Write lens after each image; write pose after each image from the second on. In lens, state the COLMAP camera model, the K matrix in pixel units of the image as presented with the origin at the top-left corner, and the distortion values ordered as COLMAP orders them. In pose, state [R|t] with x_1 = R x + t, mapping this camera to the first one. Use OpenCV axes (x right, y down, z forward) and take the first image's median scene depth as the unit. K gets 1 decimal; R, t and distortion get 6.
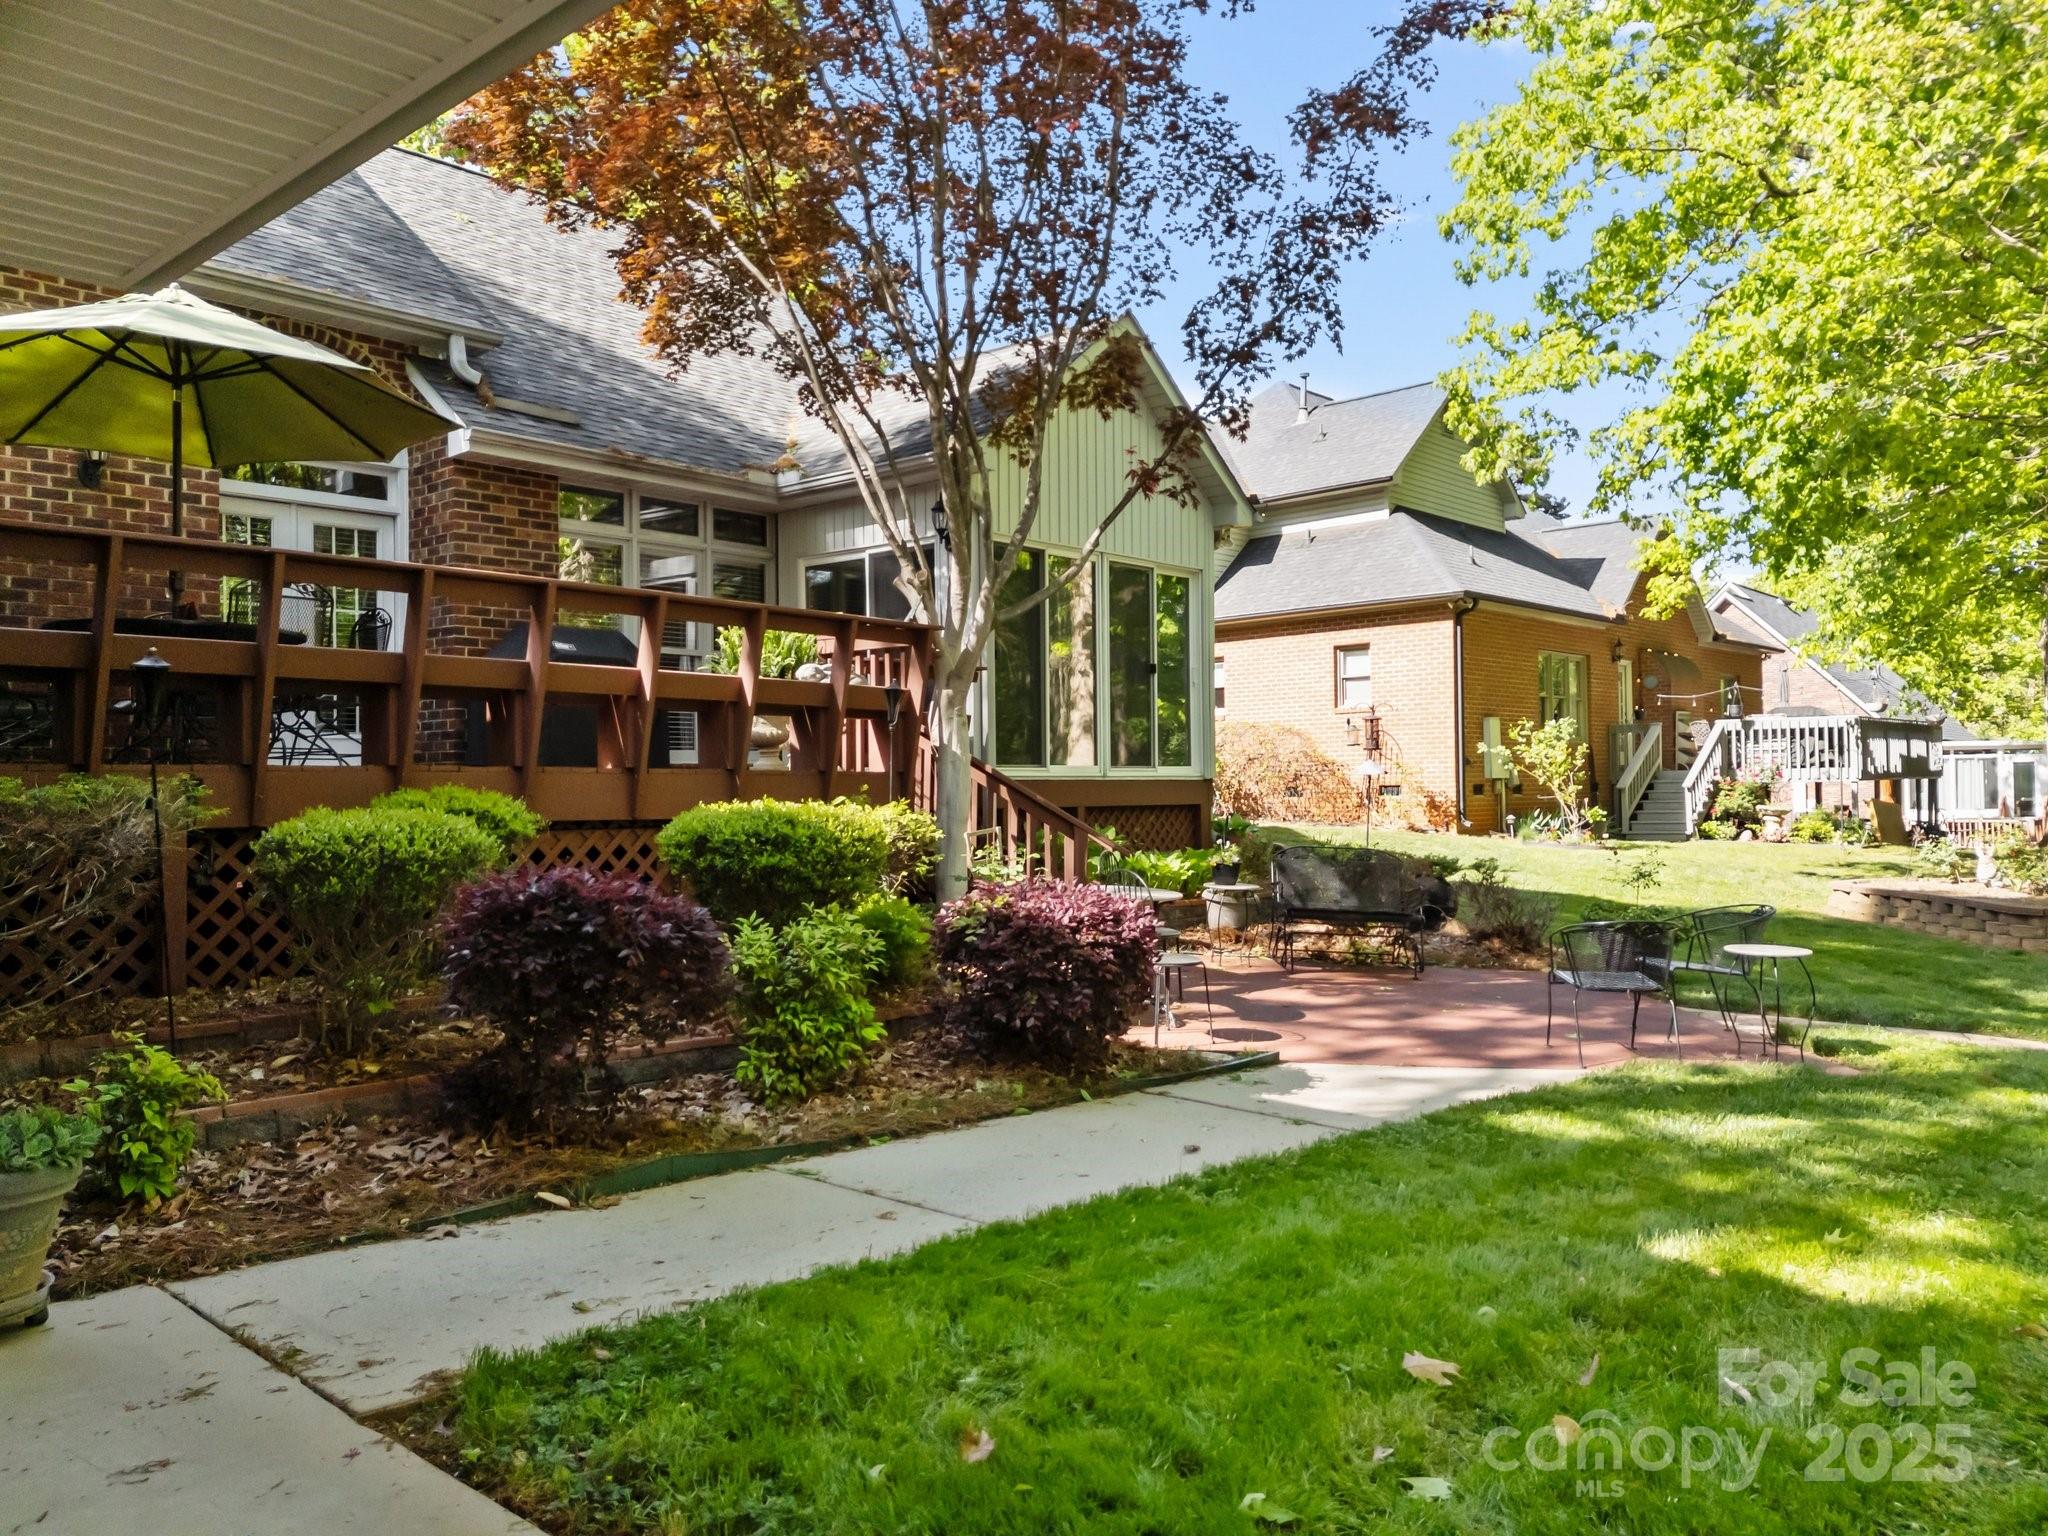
lens RADIAL K [[1518.1, 0, 1024.0], [0, 1518.1, 768.0], [0, 0, 1]] dist [0.109366, -0.111939]
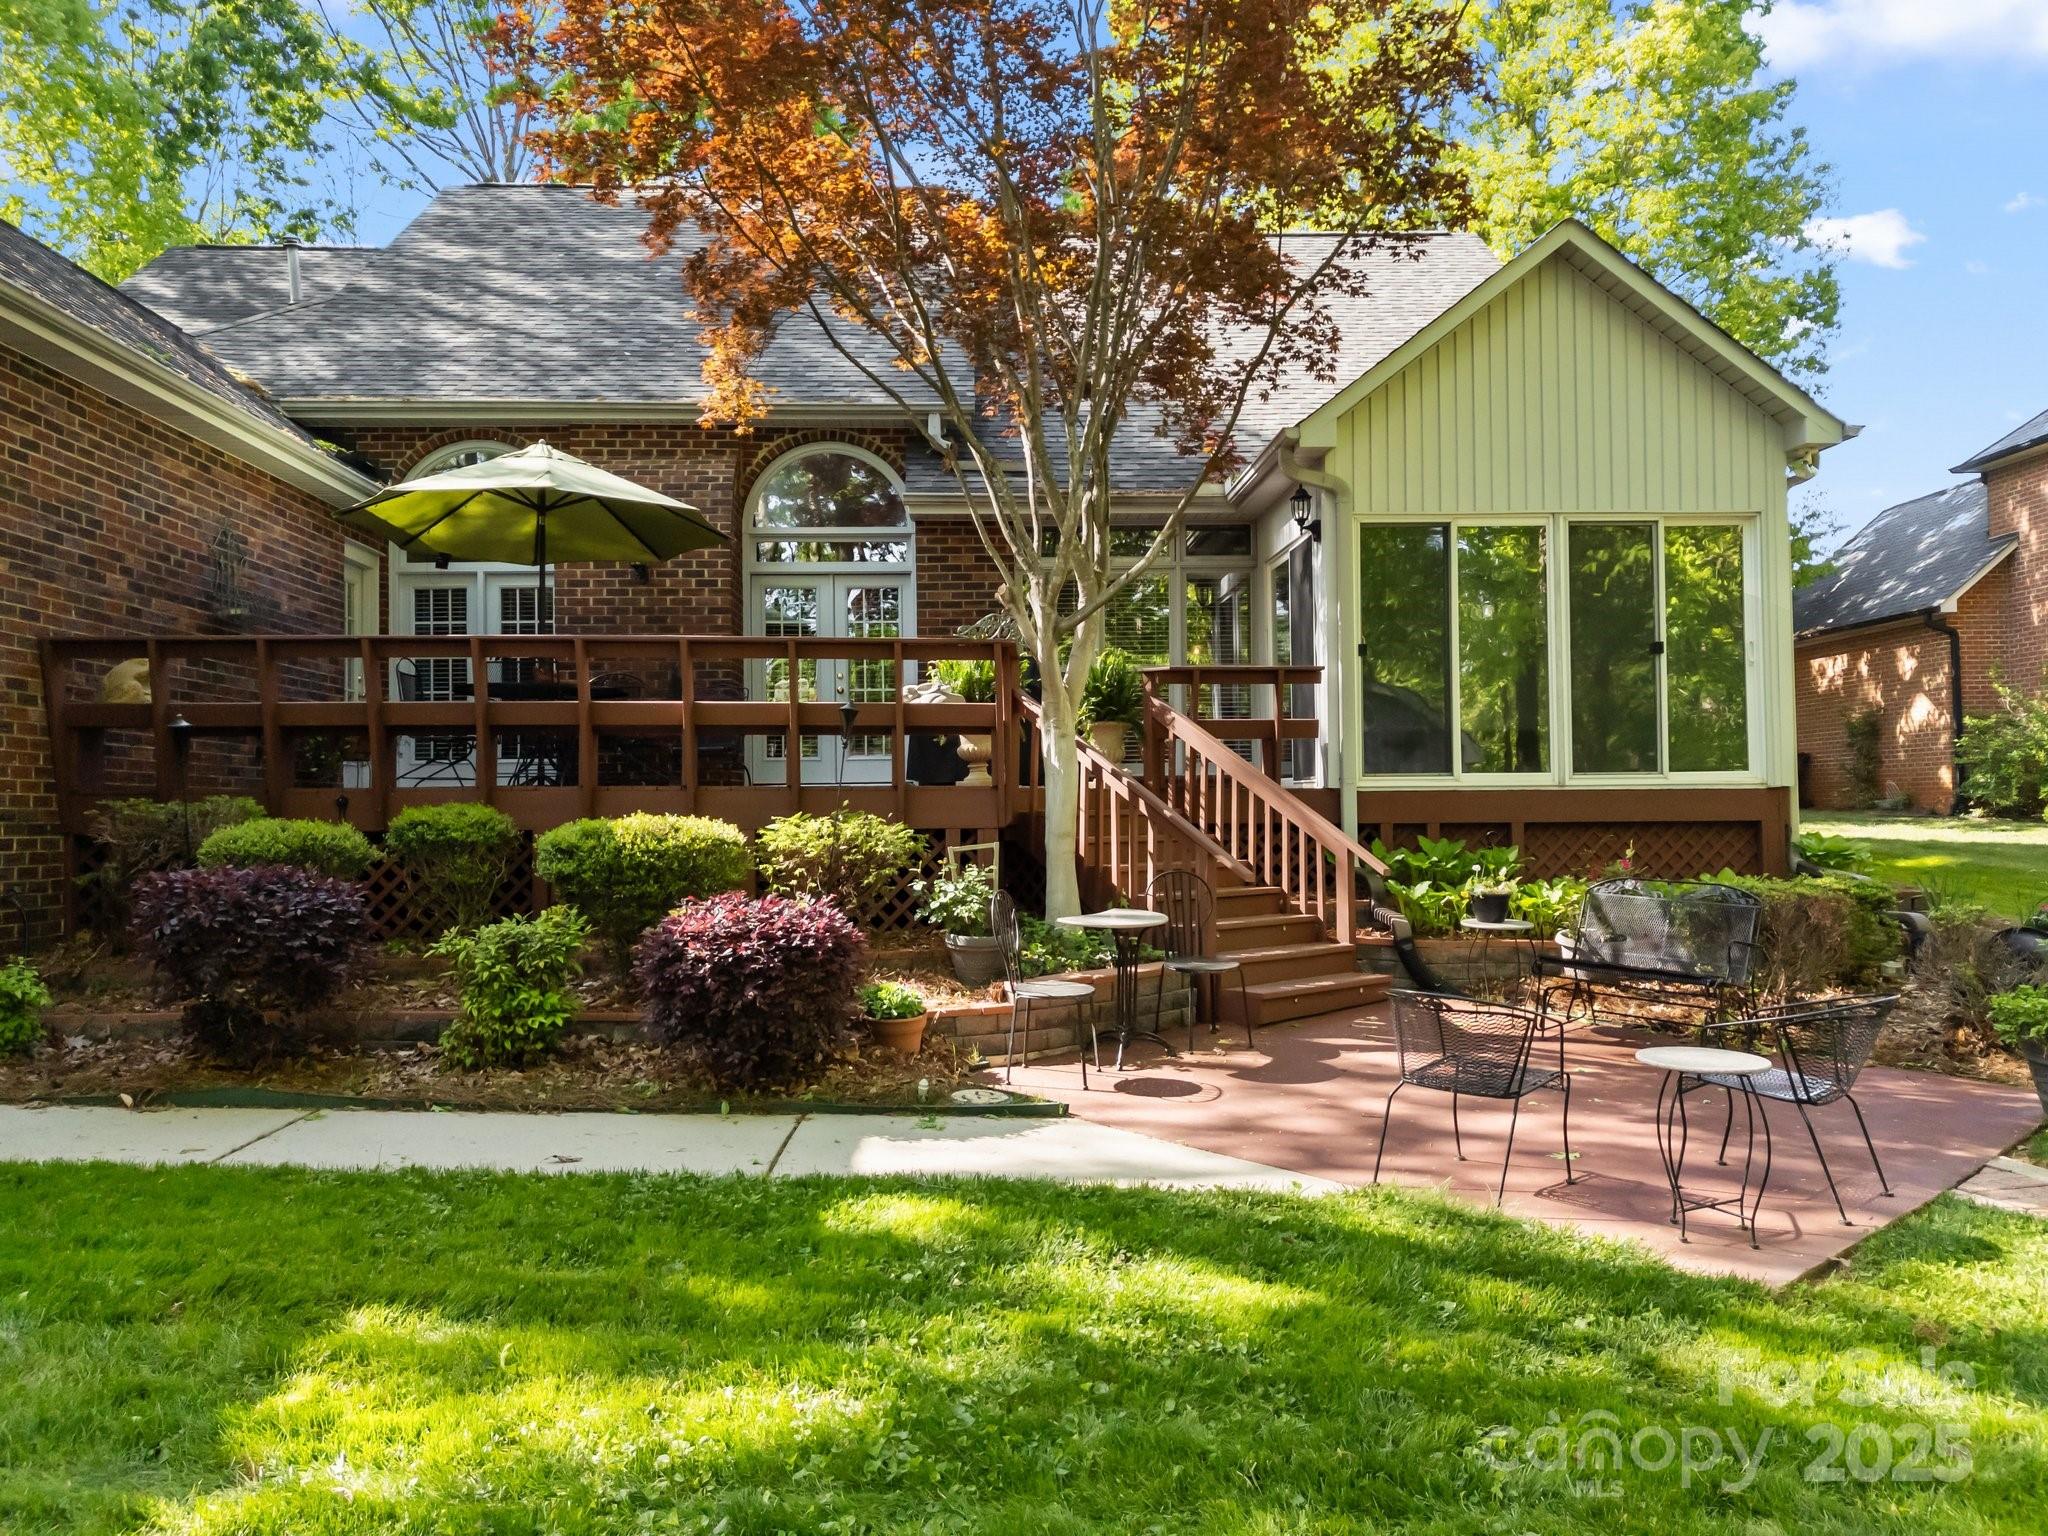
lens RADIAL K [[1518.1, 0, 1024.0], [0, 1518.1, 768.0], [0, 0, 1]] dist [0.109366, -0.111939]
pose [[0.695428, -0.014492, -0.718449, 0.312891], [0.012513, 0.999889, -0.008057, -0.000141], [0.718486, -0.003387, 0.695533, 0.146940]]
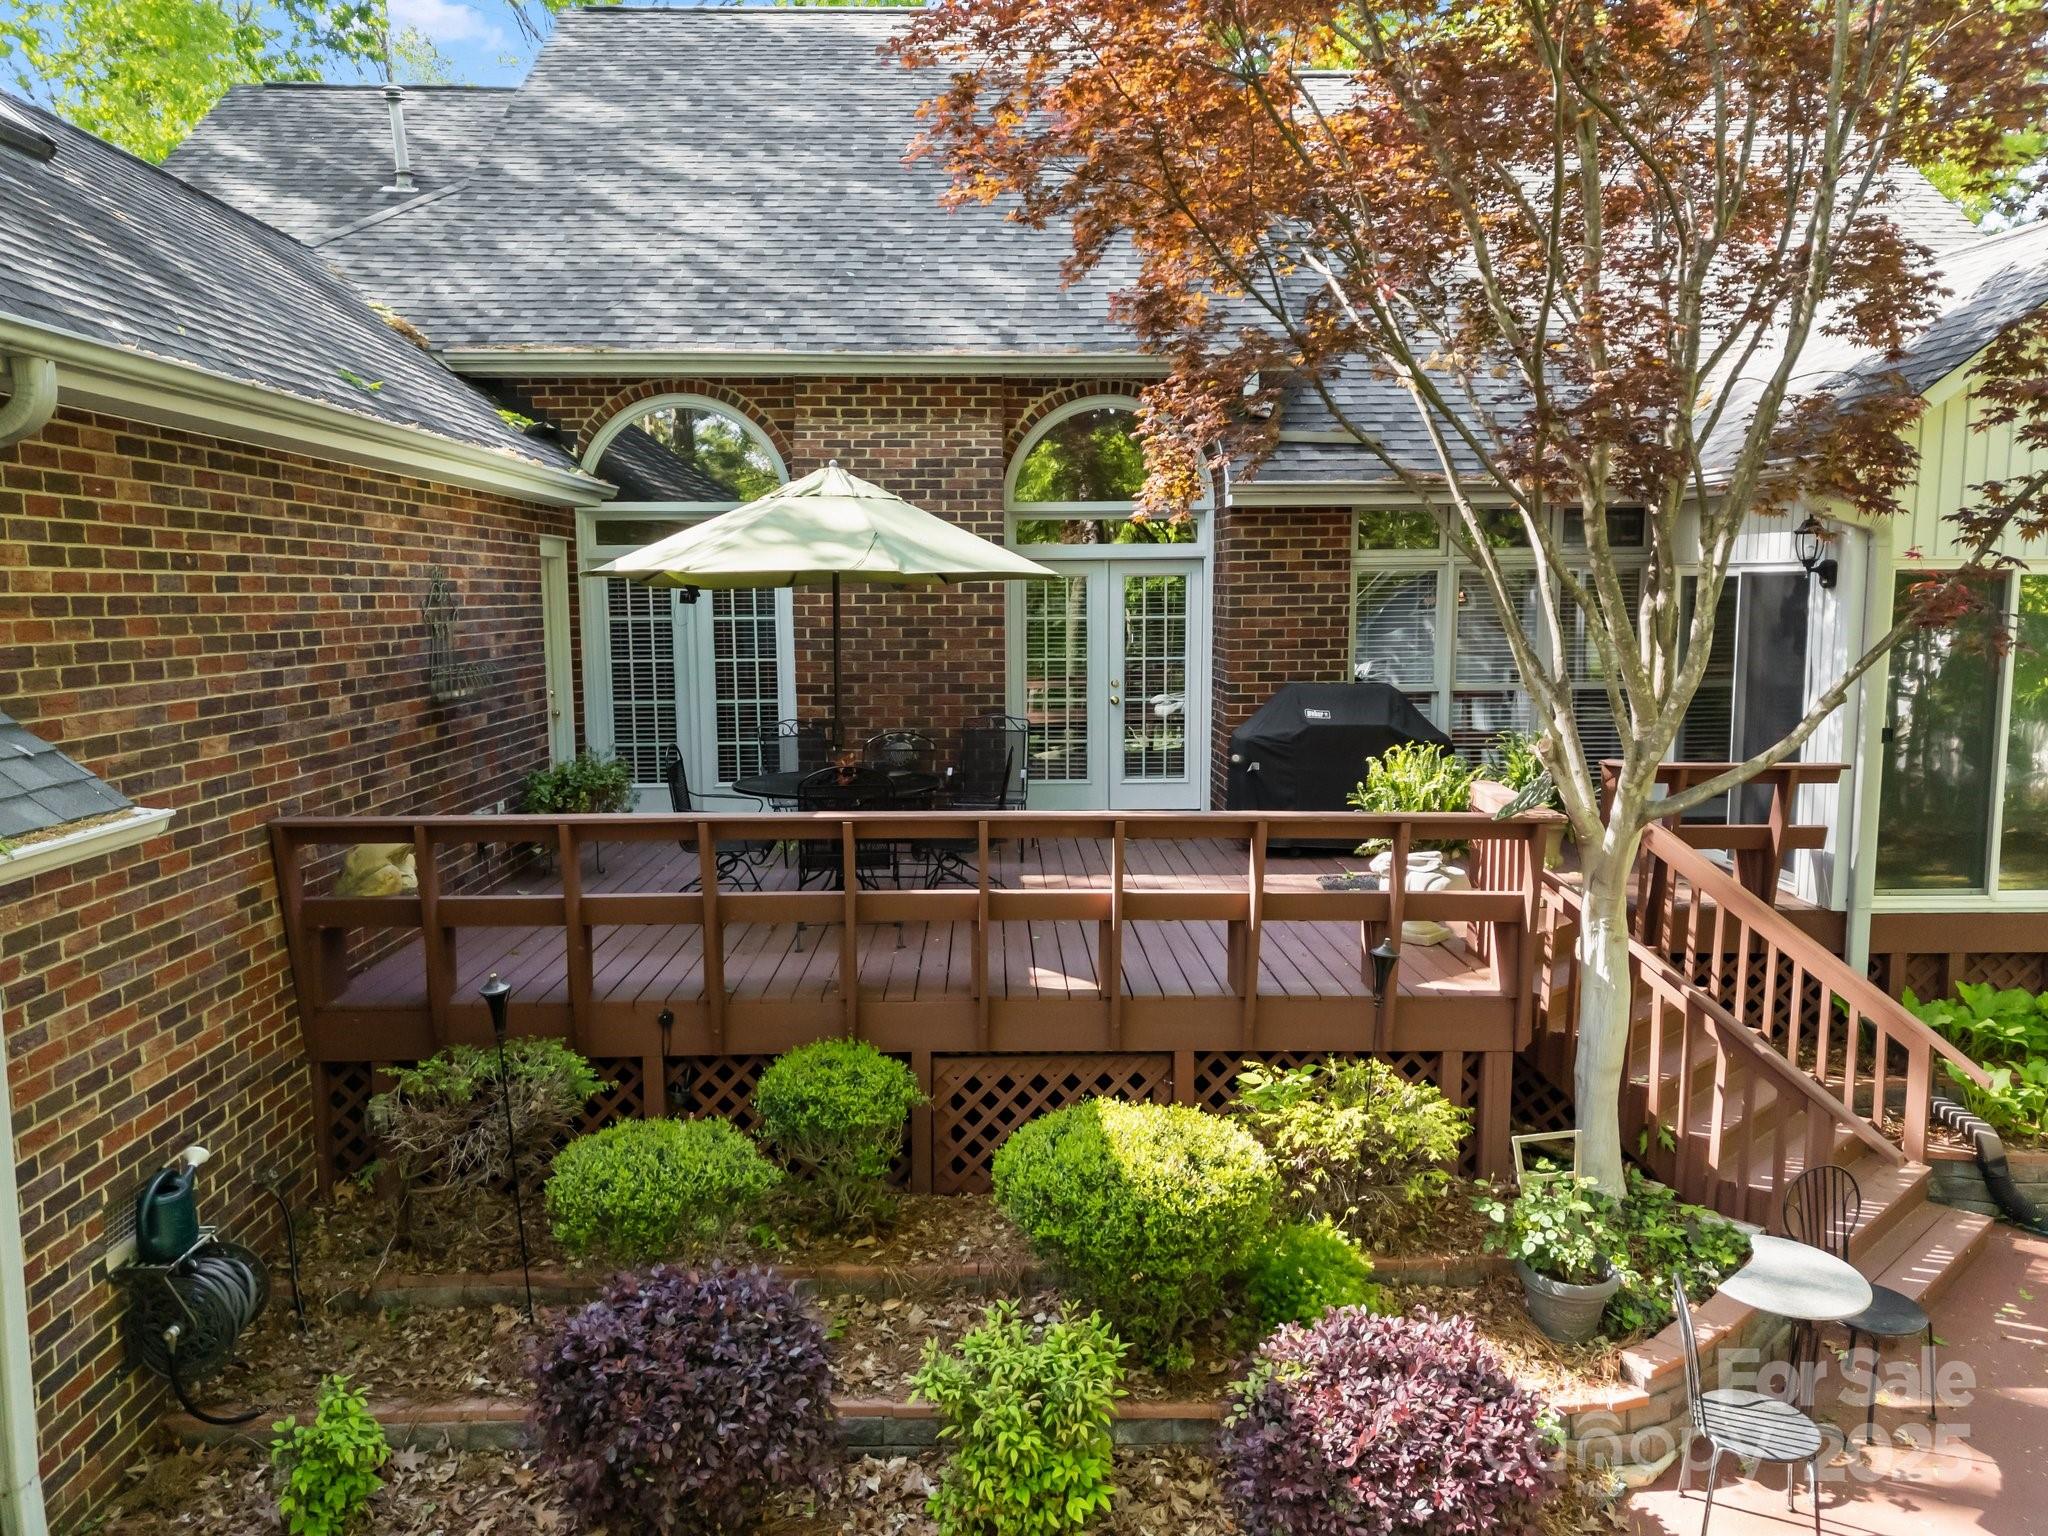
lens RADIAL K [[1518.1, 0, 1024.0], [0, 1518.1, 768.0], [0, 0, 1]] dist [0.109366, -0.111939]
pose [[0.696831, 0.099159, -0.710348, 0.134447], [0.006466, 0.989488, 0.144468, -0.106478], [0.717206, -0.105263, 0.688865, 0.144439]]
